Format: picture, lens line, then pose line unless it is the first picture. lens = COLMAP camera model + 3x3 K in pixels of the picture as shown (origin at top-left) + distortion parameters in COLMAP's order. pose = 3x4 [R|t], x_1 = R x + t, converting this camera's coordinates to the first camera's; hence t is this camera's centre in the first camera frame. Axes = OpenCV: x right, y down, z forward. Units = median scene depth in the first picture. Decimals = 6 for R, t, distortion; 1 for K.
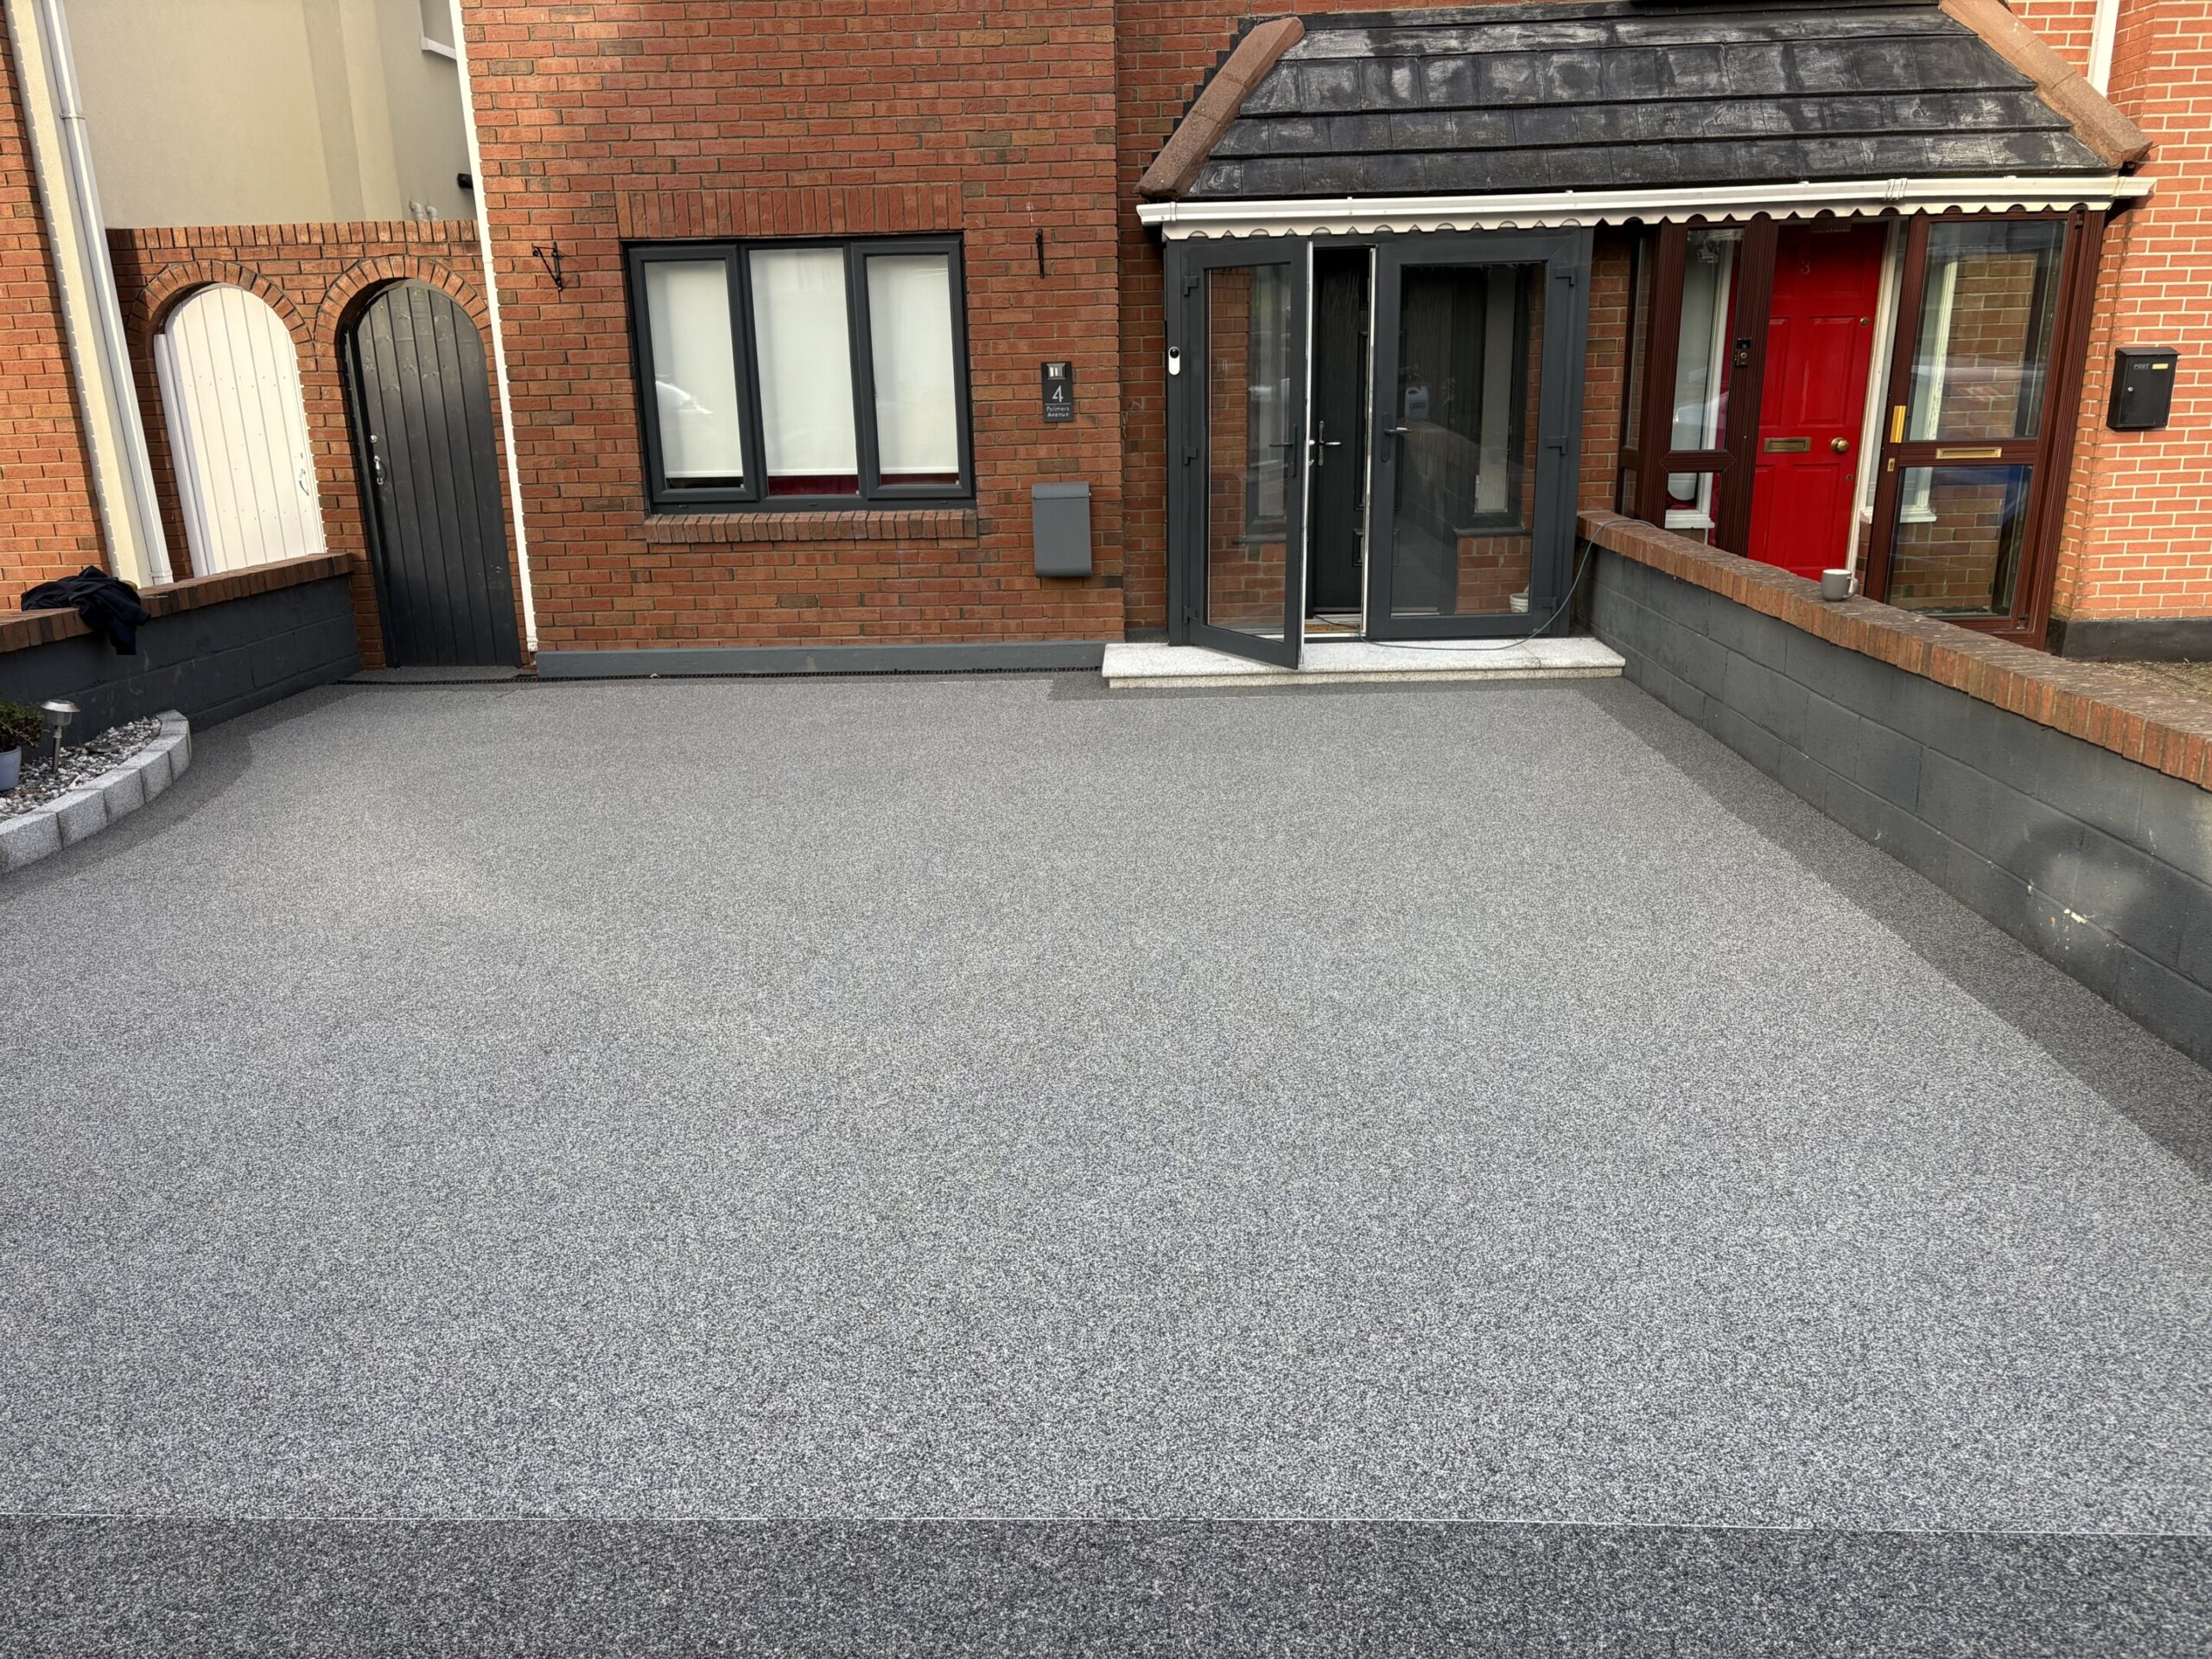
lens RADIAL K [[1698.8, 0, 1091.1], [0, 1698.8, 832.8], [0, 0, 1]] dist [0.054051, -0.058267]
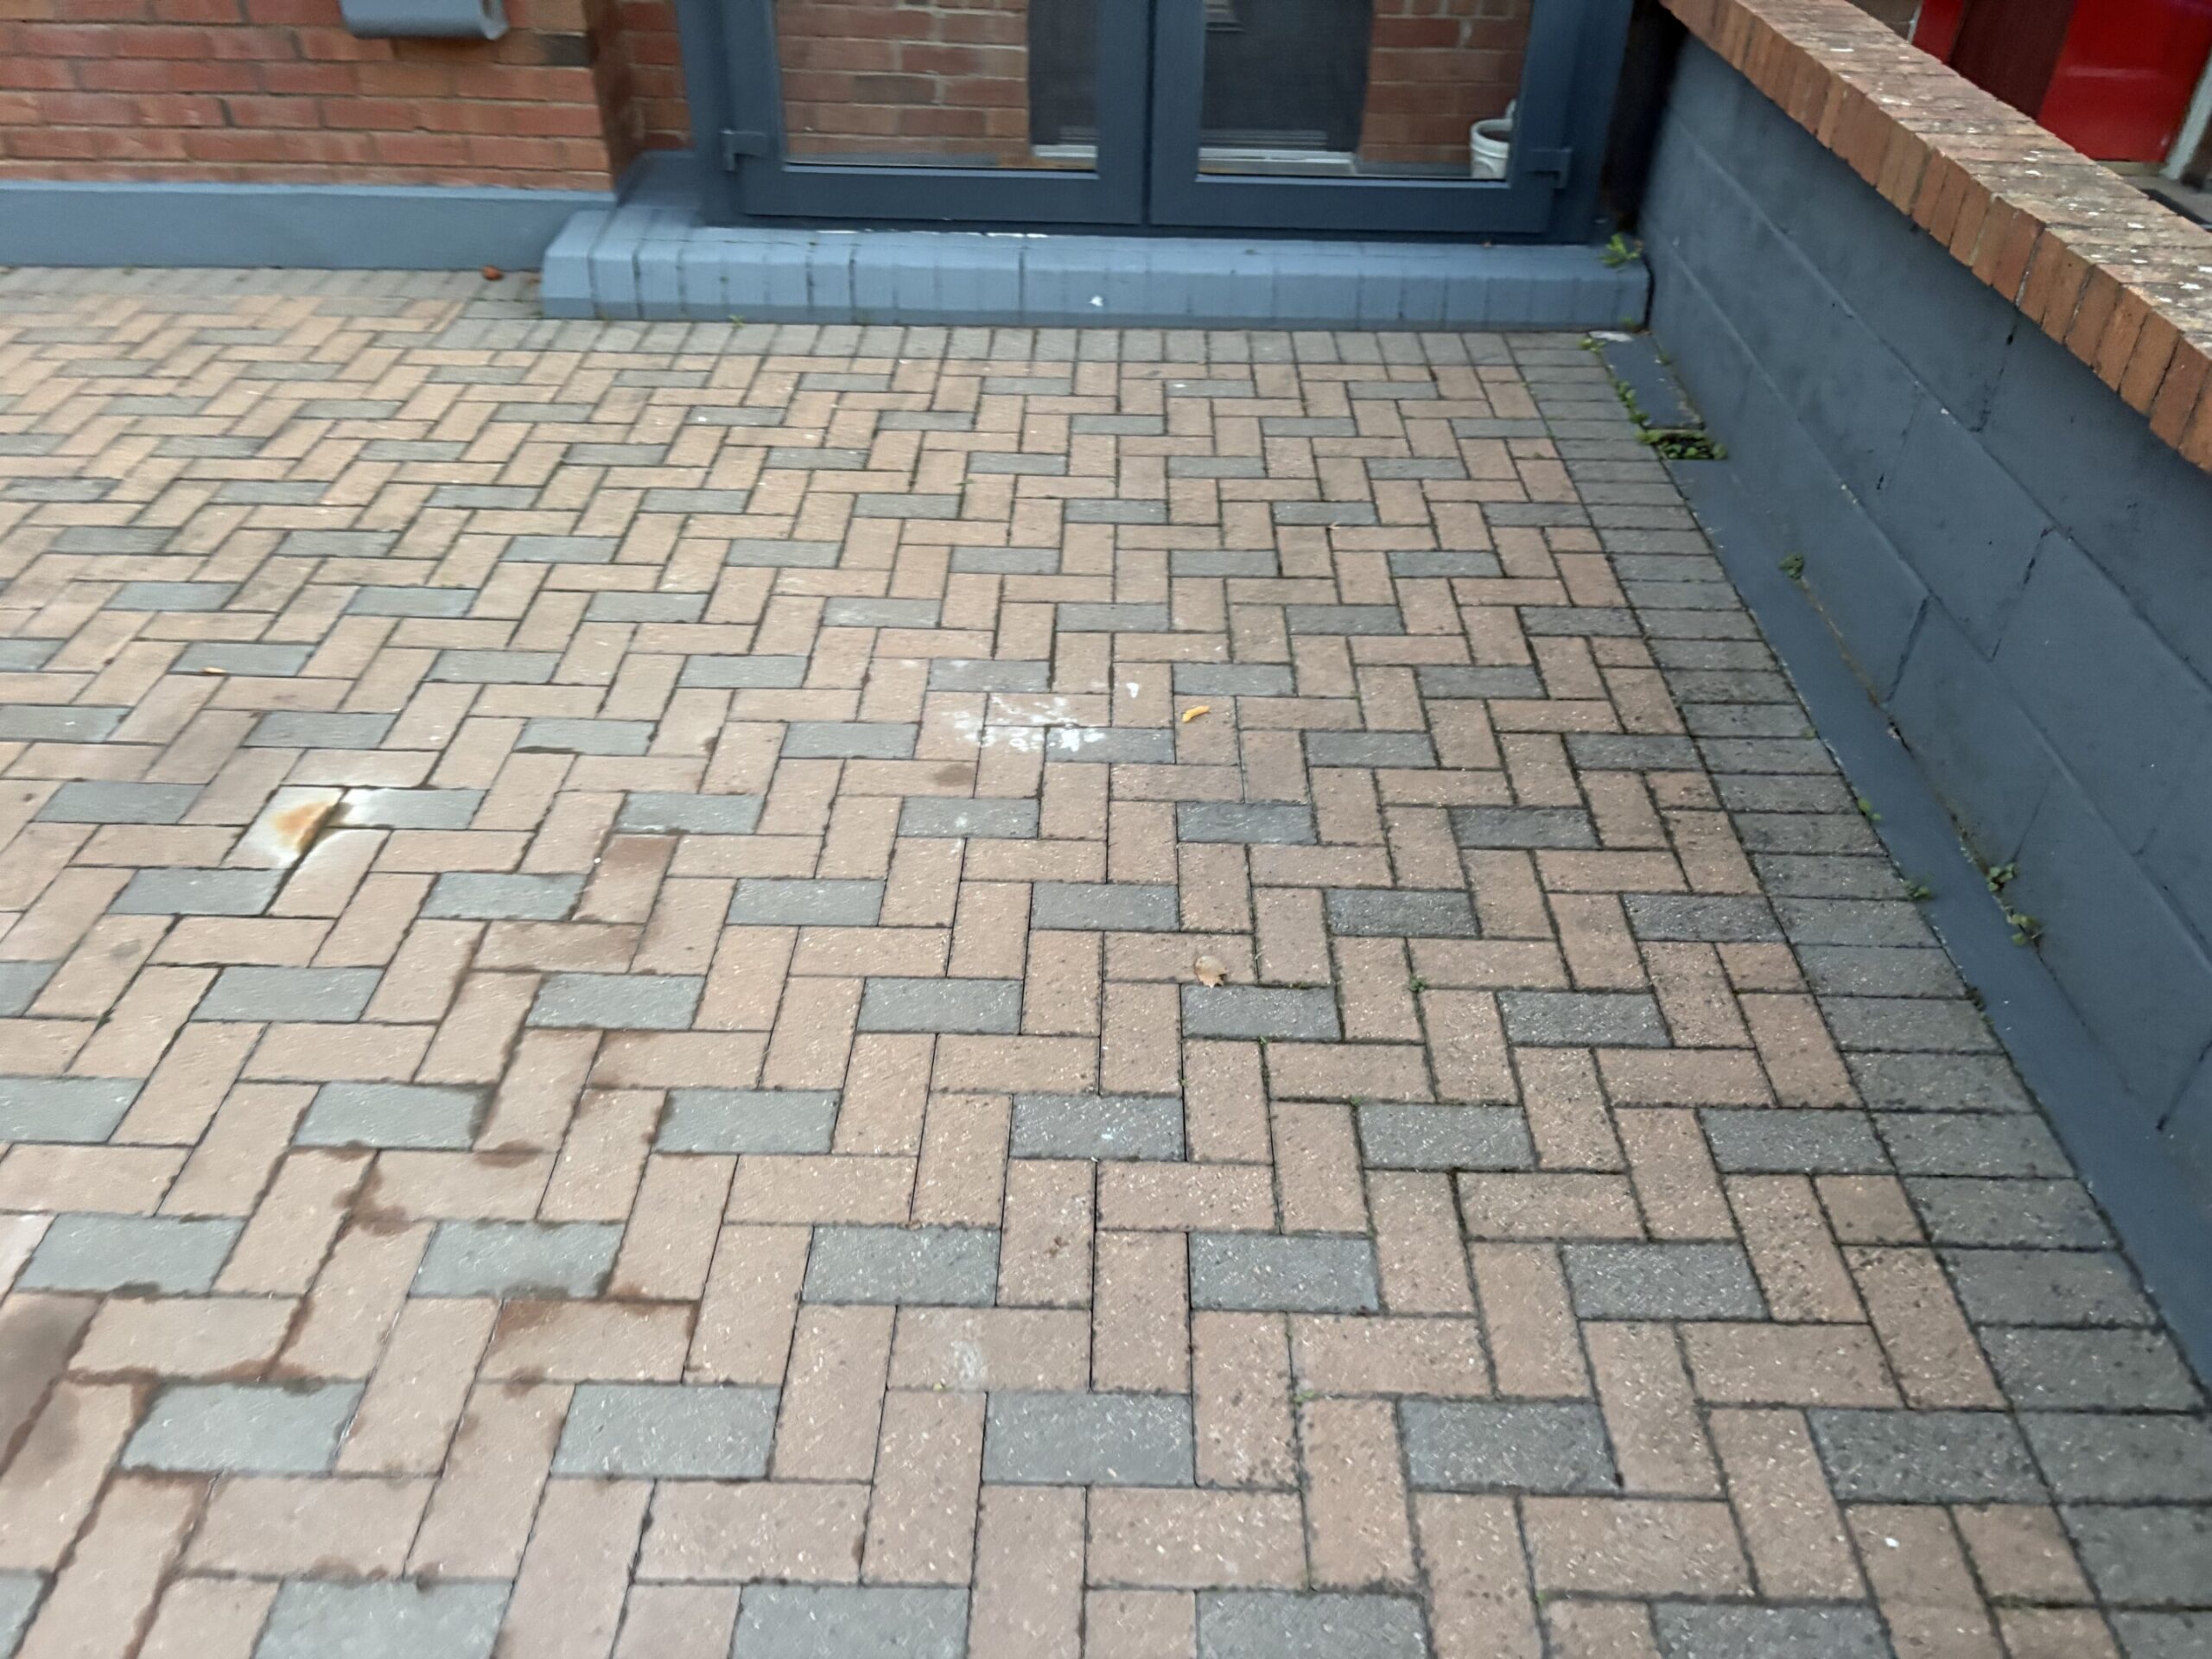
lens RADIAL K [[1698.8, 0, 1151.9], [0, 1698.8, 839.6], [0, 0, 1]] dist [0.054051, -0.058267]
pose [[0.998800, 0.018753, 0.045249, 0.159568], [-0.033276, 0.937682, 0.345897, -0.127806], [-0.035943, -0.346988, 0.937181, 0.570153]]
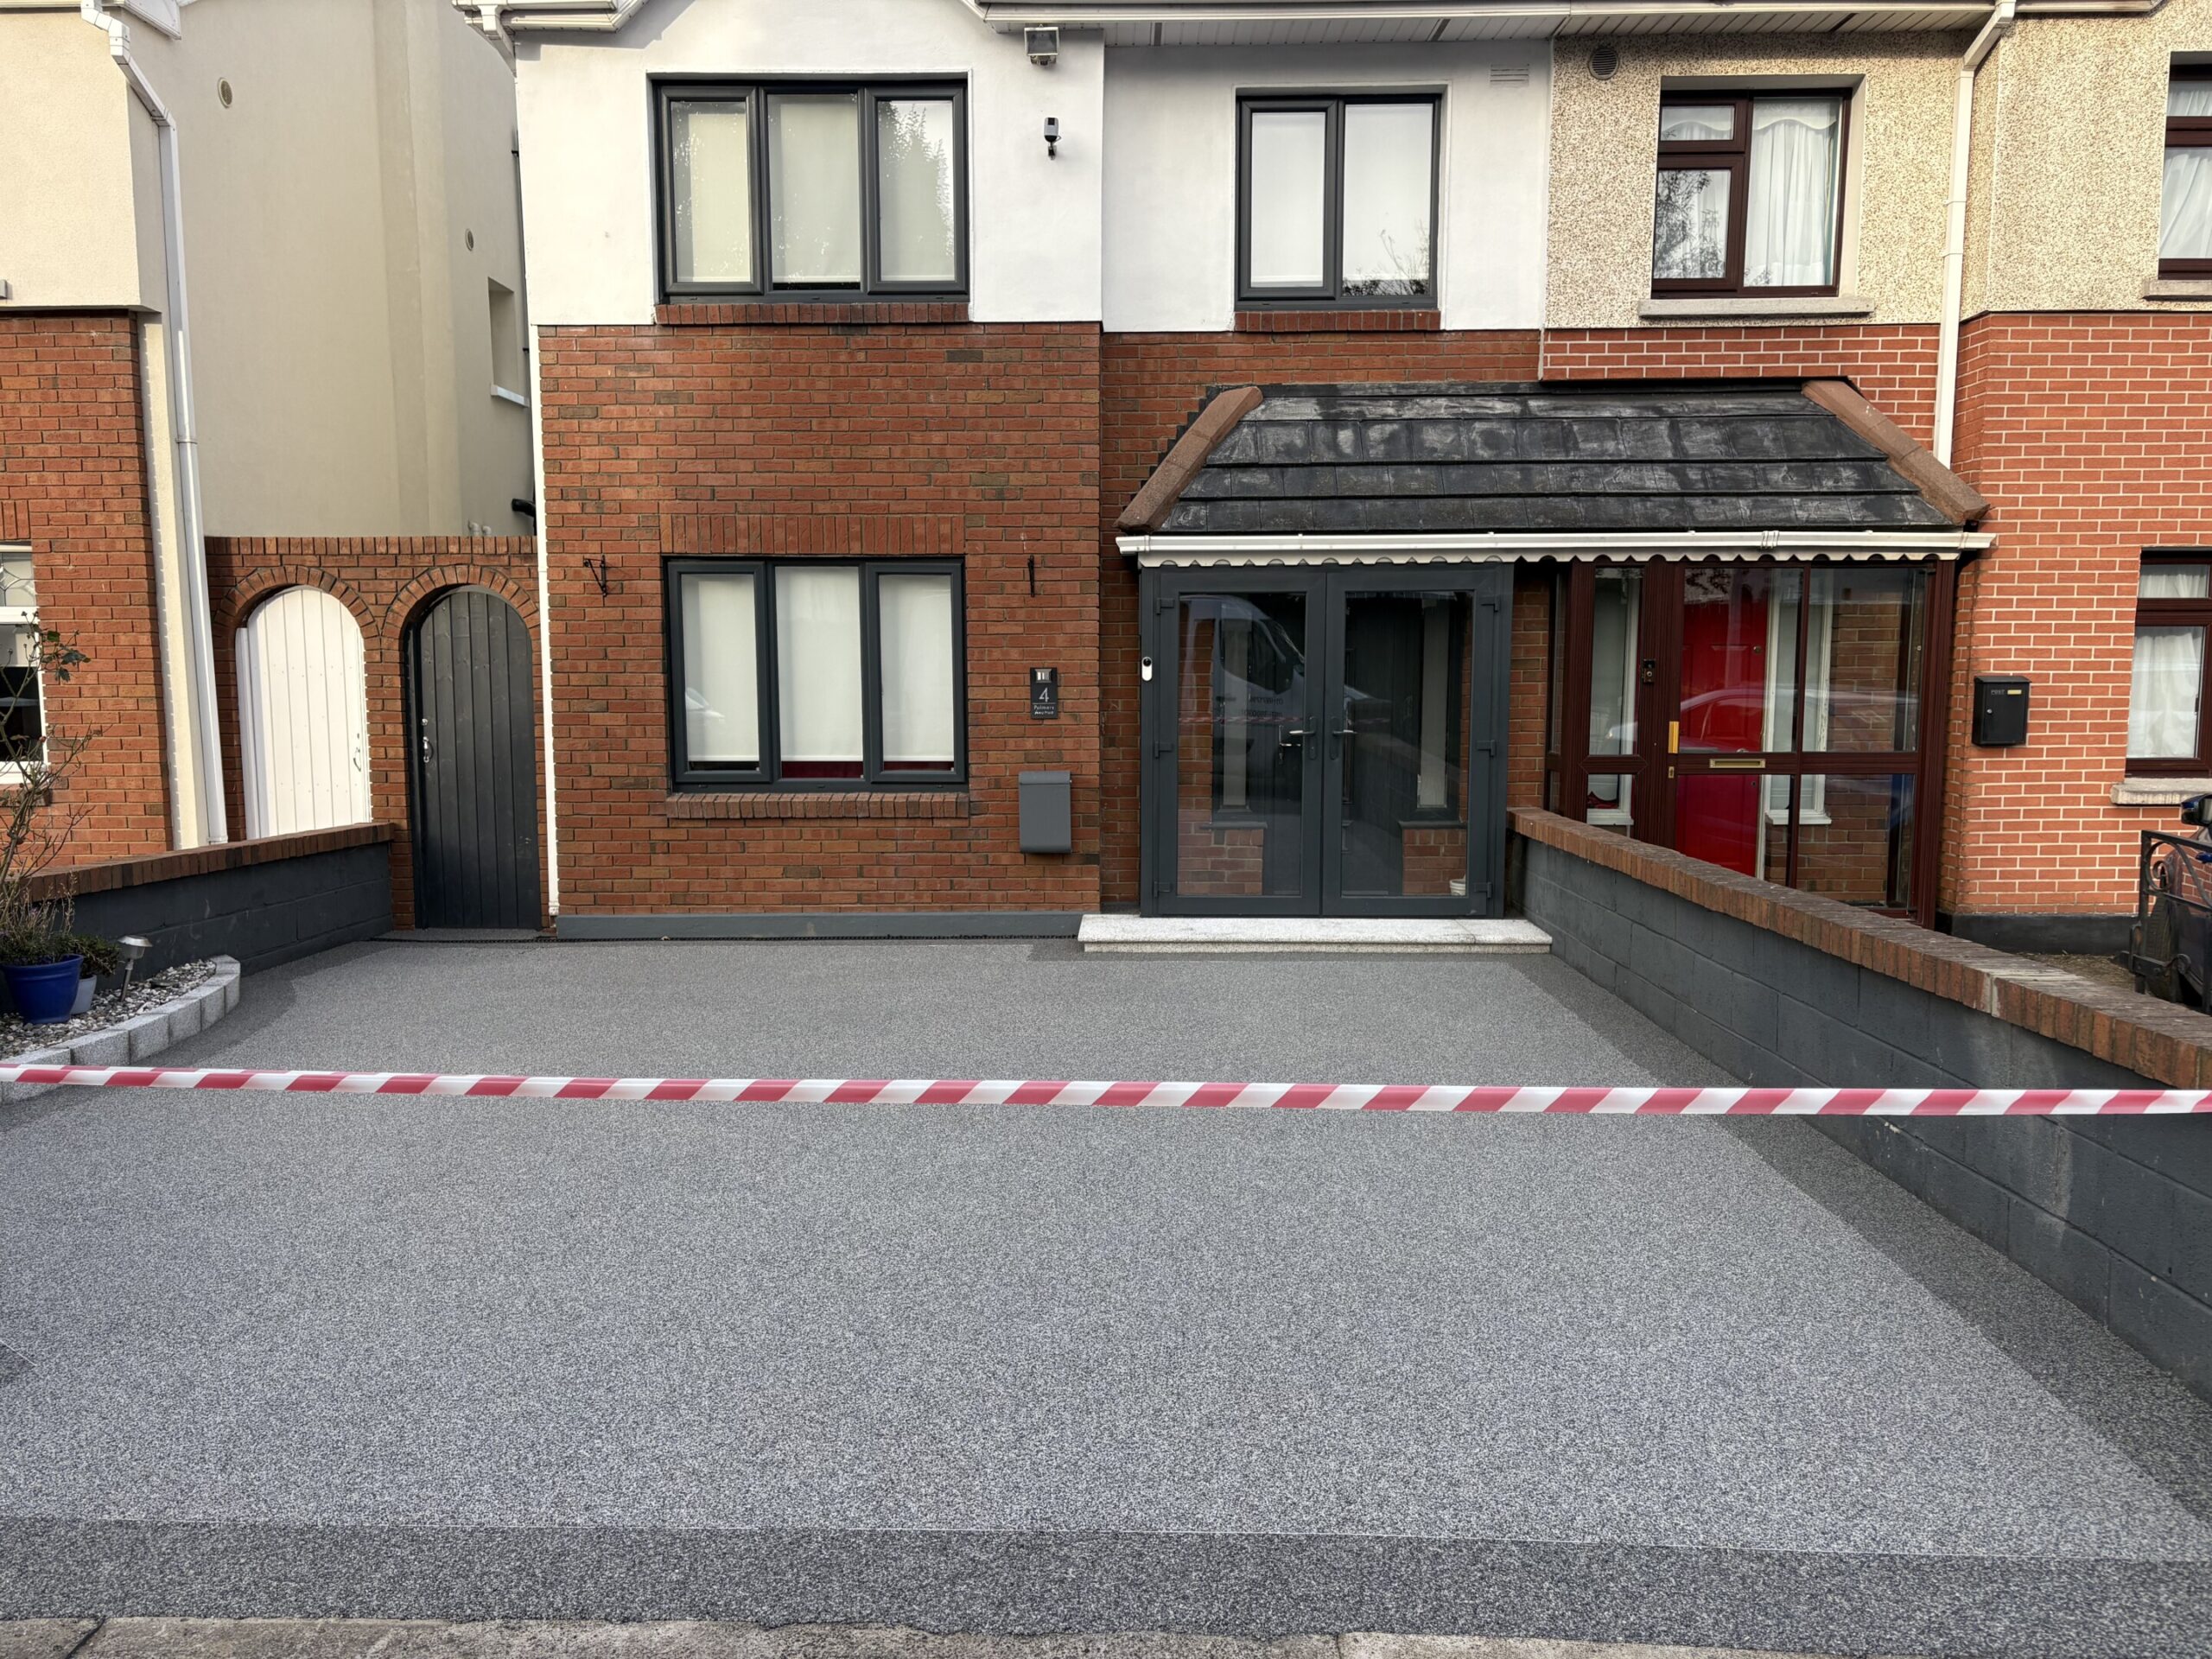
lens RADIAL K [[1698.8, 0, 1106.8], [0, 1698.8, 838.5], [0, 0, 1]] dist [0.054051, -0.058267]
pose [[0.999716, 0.020473, 0.012226, 0.010850], [-0.017955, 0.983683, -0.179013, 0.038591], [-0.015691, 0.178742, 0.983771, -0.091040]]
